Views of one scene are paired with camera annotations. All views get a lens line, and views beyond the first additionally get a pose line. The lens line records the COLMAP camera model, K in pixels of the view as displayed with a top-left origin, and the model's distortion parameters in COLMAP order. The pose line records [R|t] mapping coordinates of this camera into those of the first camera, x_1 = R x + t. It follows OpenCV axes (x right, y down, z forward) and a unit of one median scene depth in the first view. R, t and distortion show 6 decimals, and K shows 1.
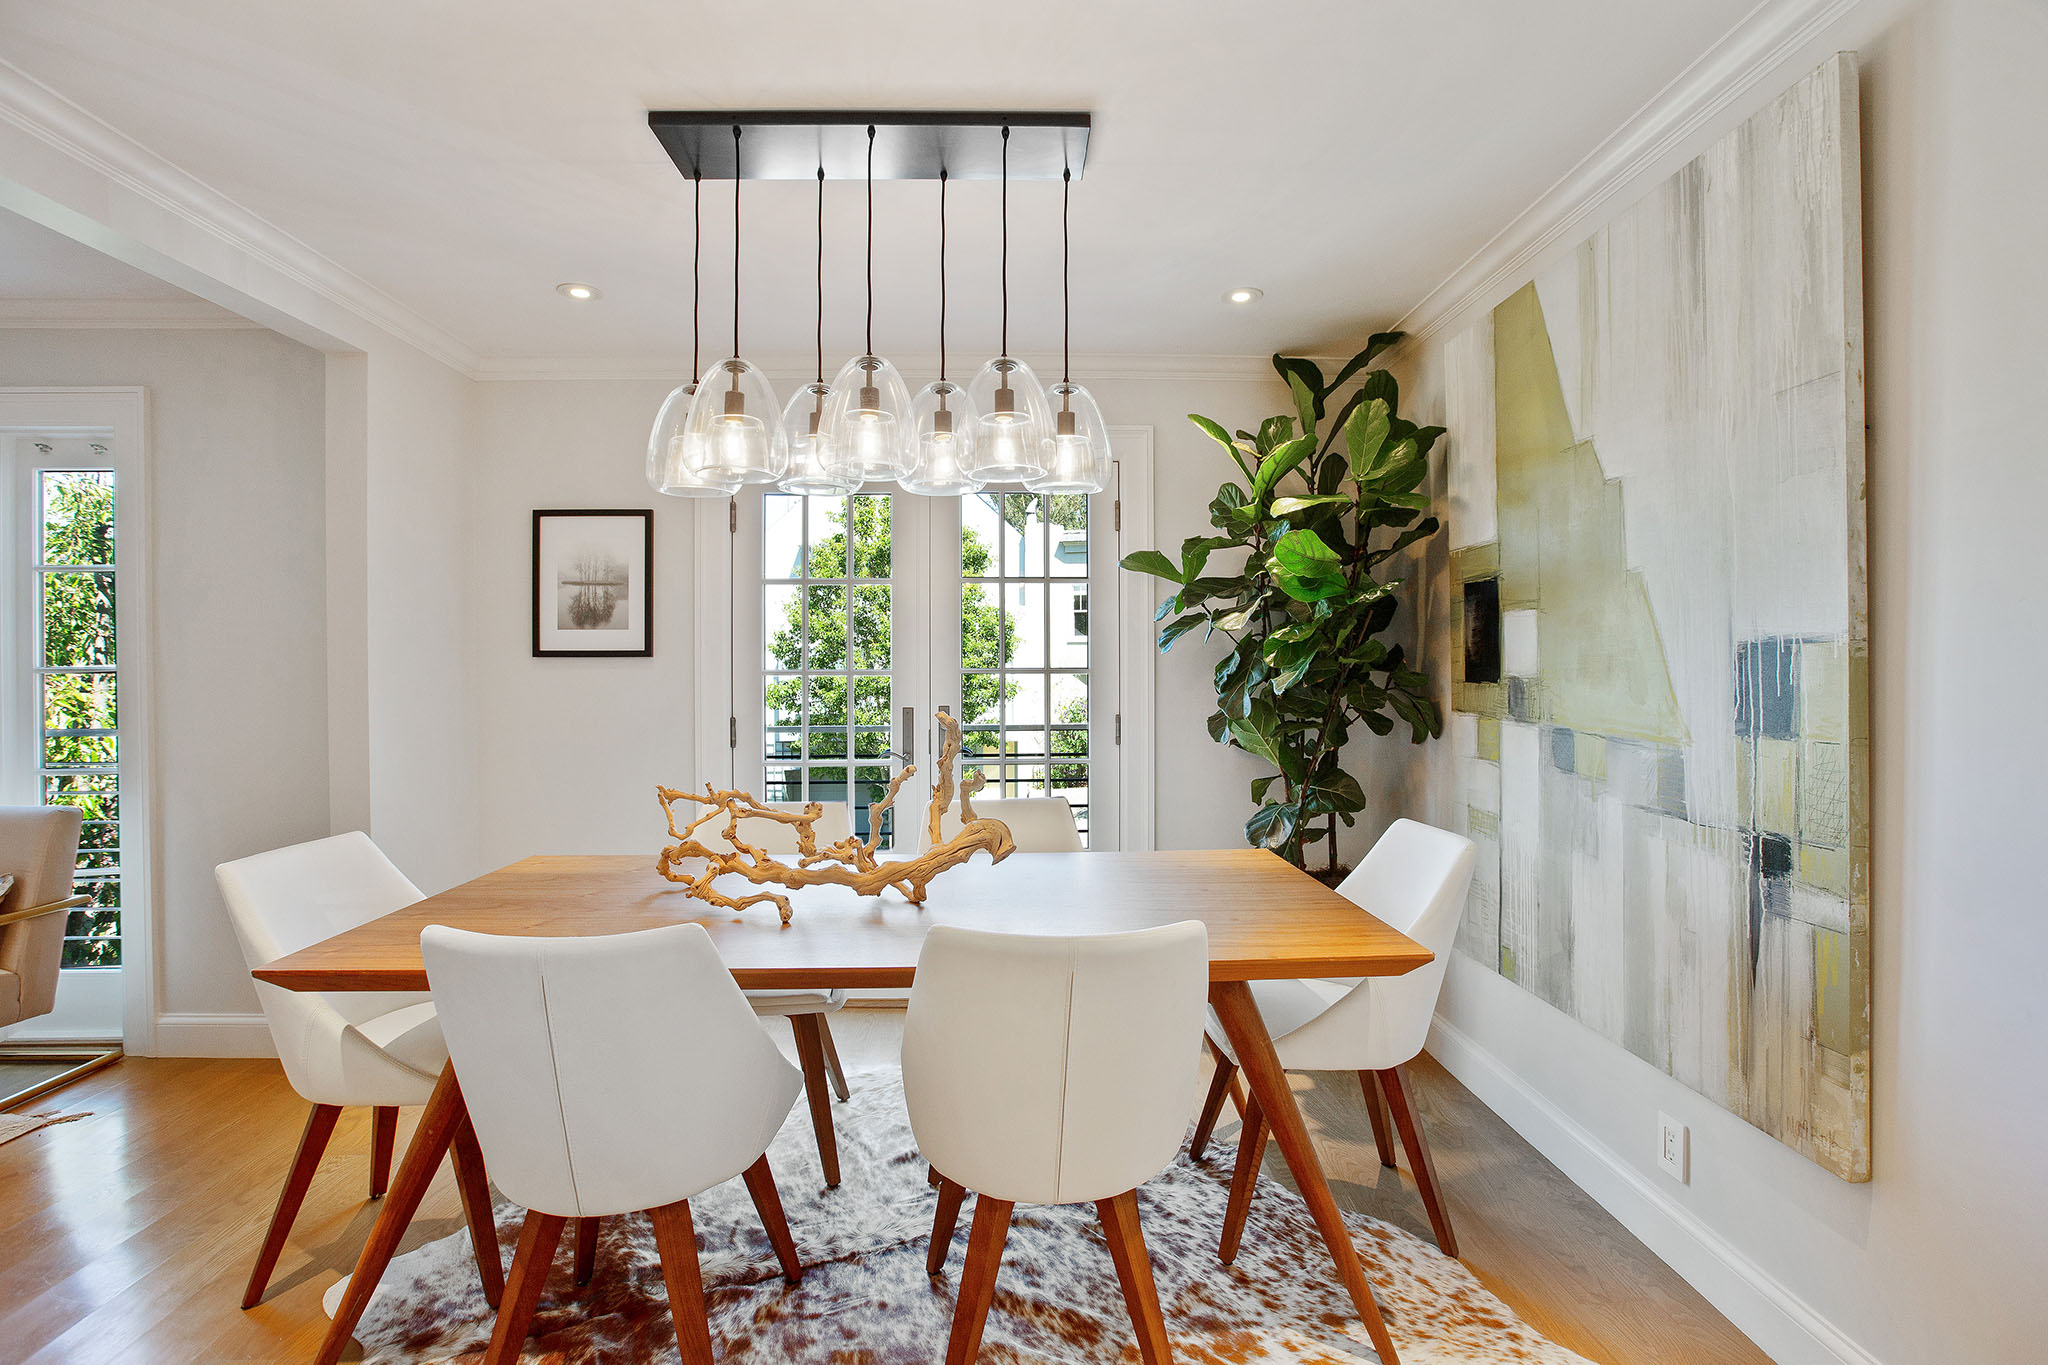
lens RADIAL K [[950.2, 0, 1029.1], [0, 950.2, 675.3], [0, 0, 1]] dist [-0.054116, 0.023482]
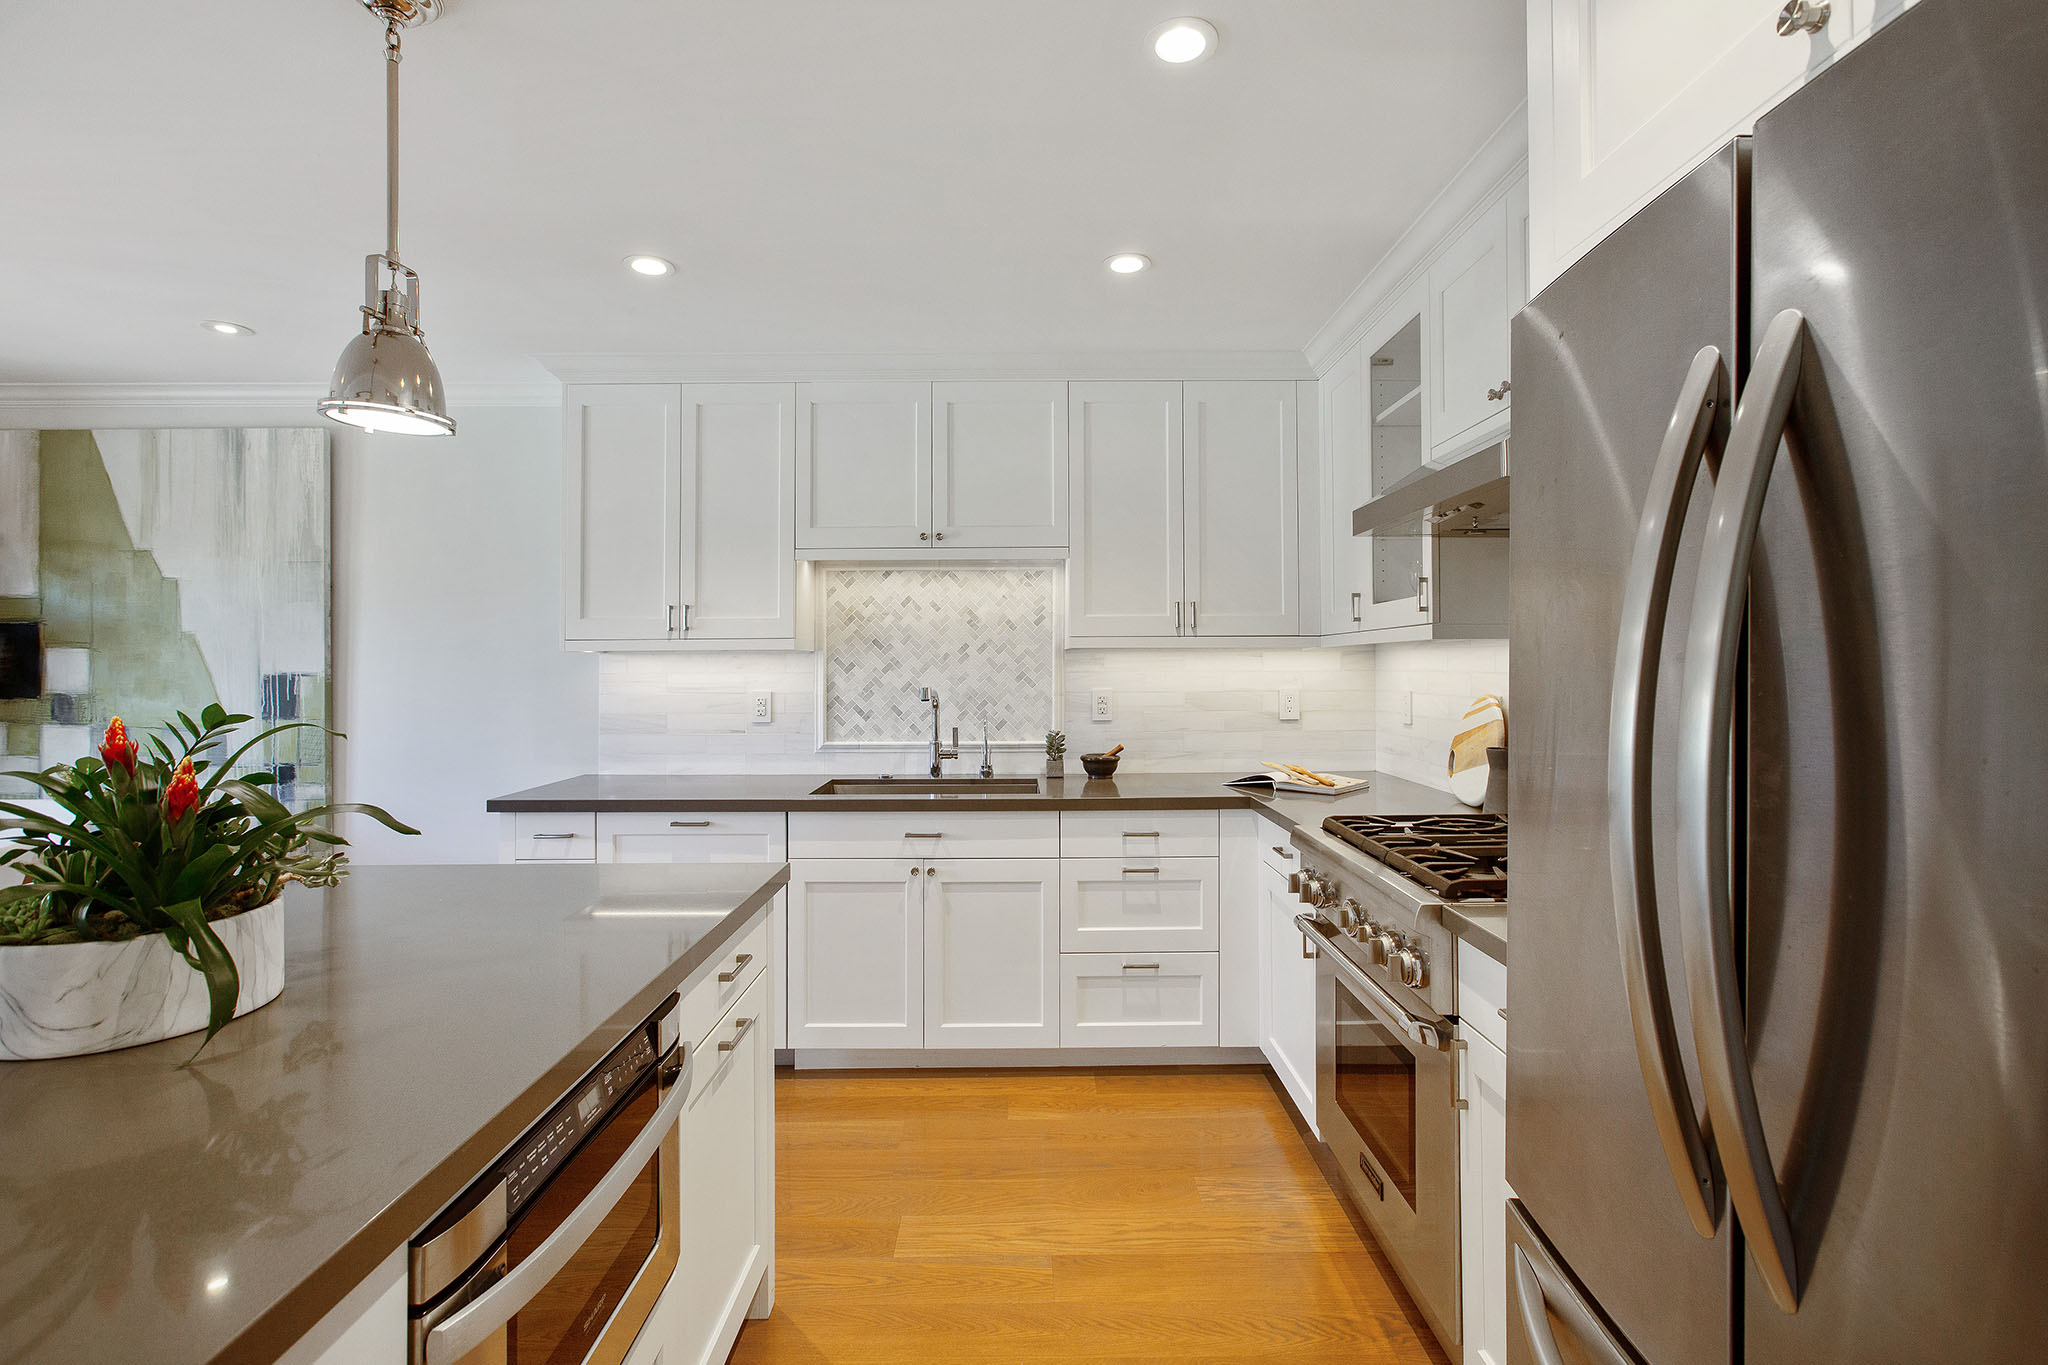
lens RADIAL K [[939.6, 0, 1025.7], [0, 939.6, 649.8], [0, 0, 1]] dist [-0.015956, 0.012895]
pose [[0.030734, 0.019113, 0.999345, -0.960120], [0.010143, 0.999760, -0.019432, -0.025439], [-0.999476, 0.010734, 0.030533, -0.578558]]
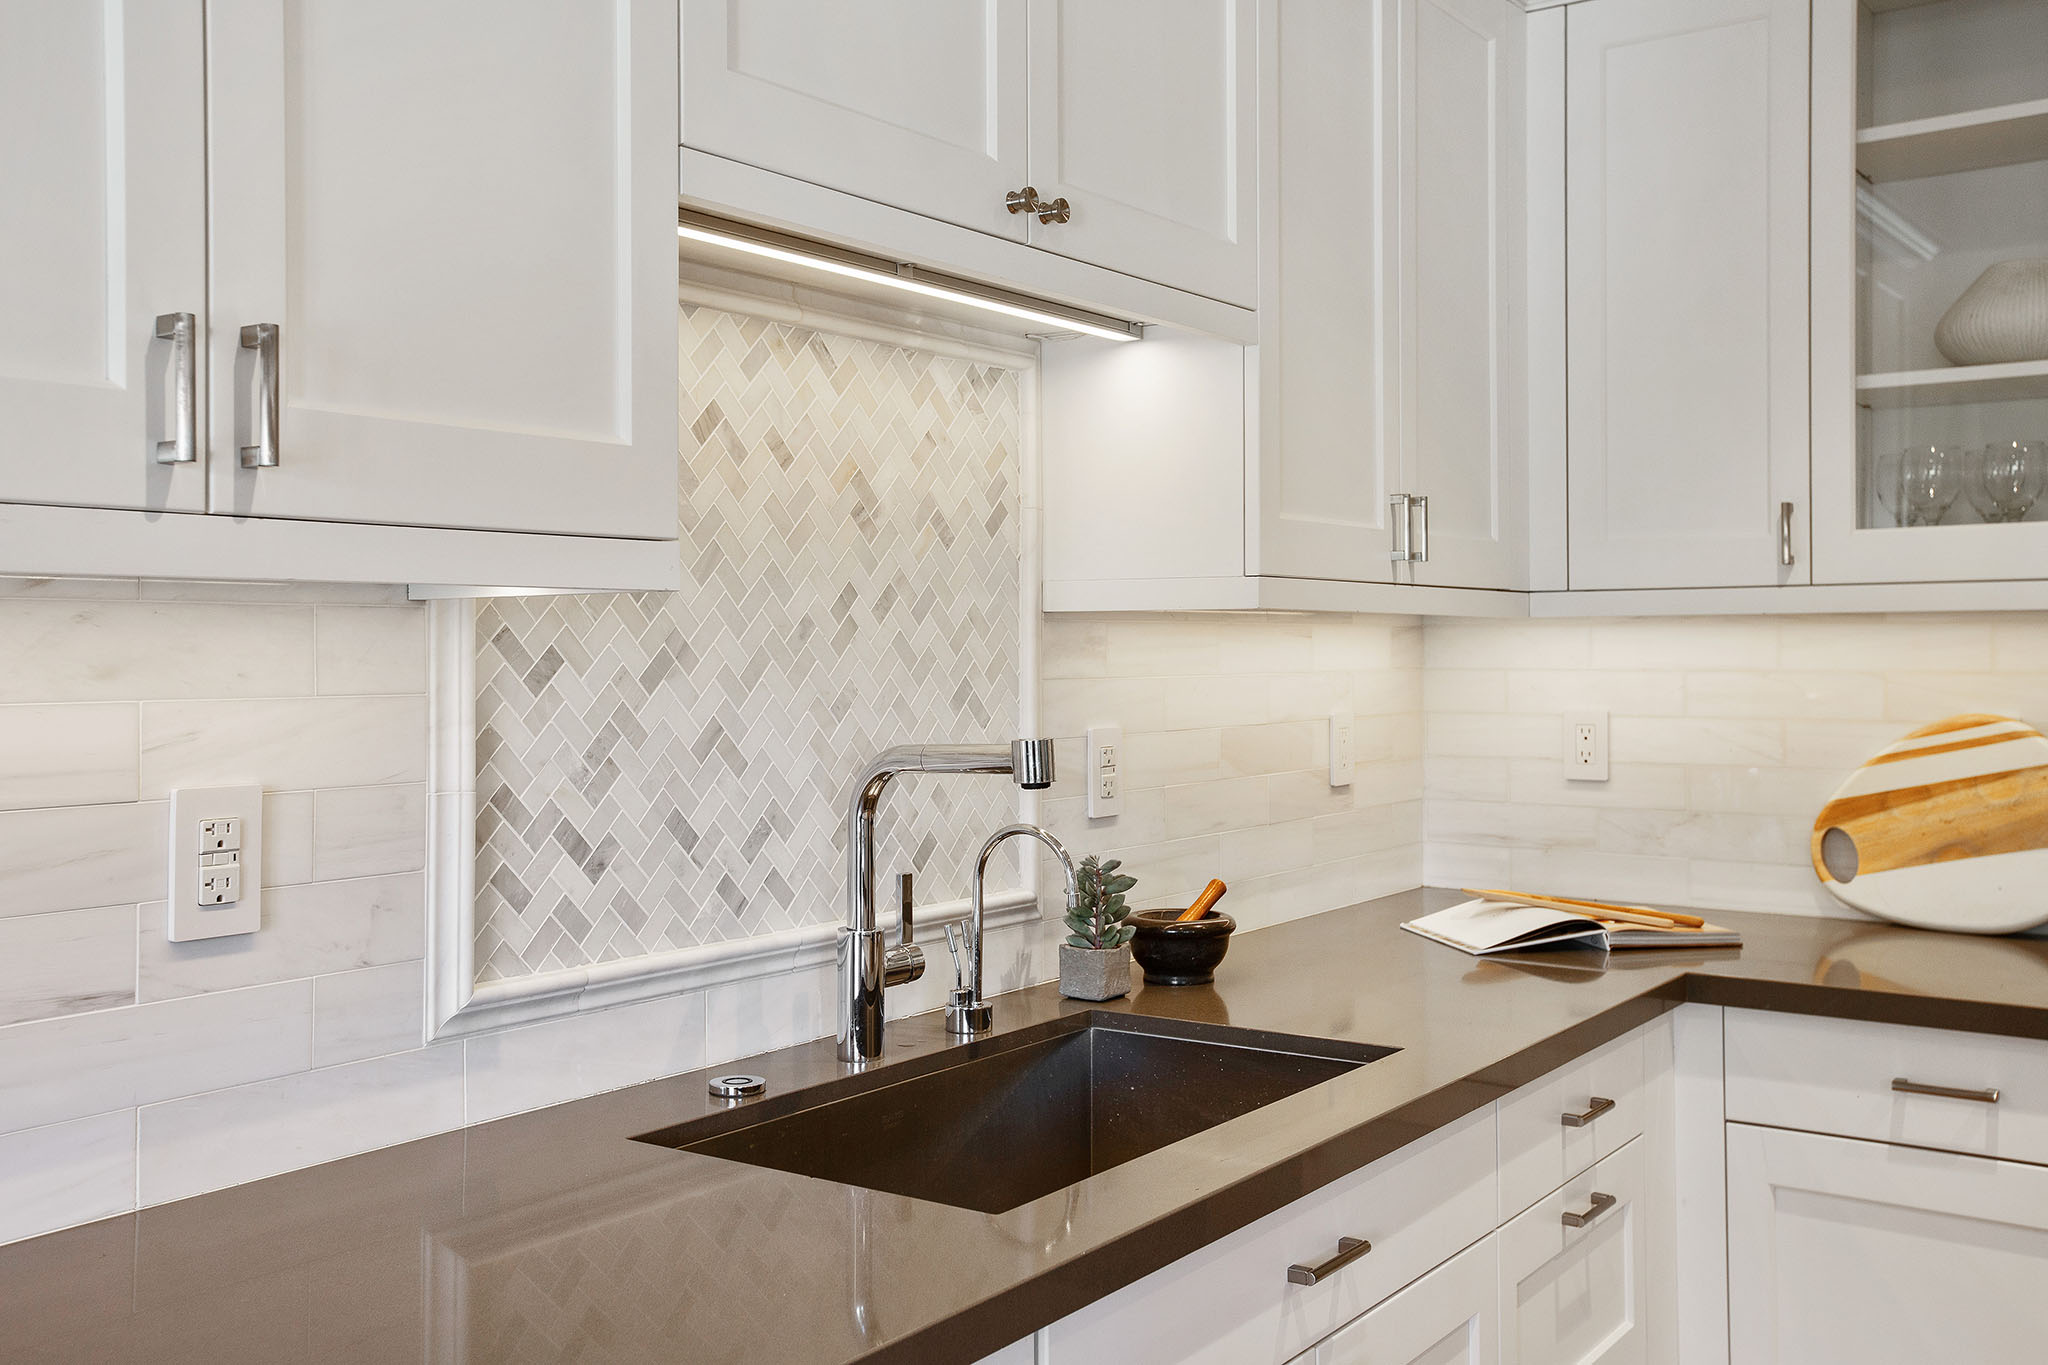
lens RADIAL K [[1973.9, 0, 1010.6], [0, 1973.9, 619.9], [0, 0, 1]] dist [0.023441, 0.024689]
pose [[-0.796344, 0.011483, 0.604735, -0.028003], [0.006511, 0.999925, -0.010414, -0.039894], [-0.604809, -0.004356, -0.796359, 0.304923]]
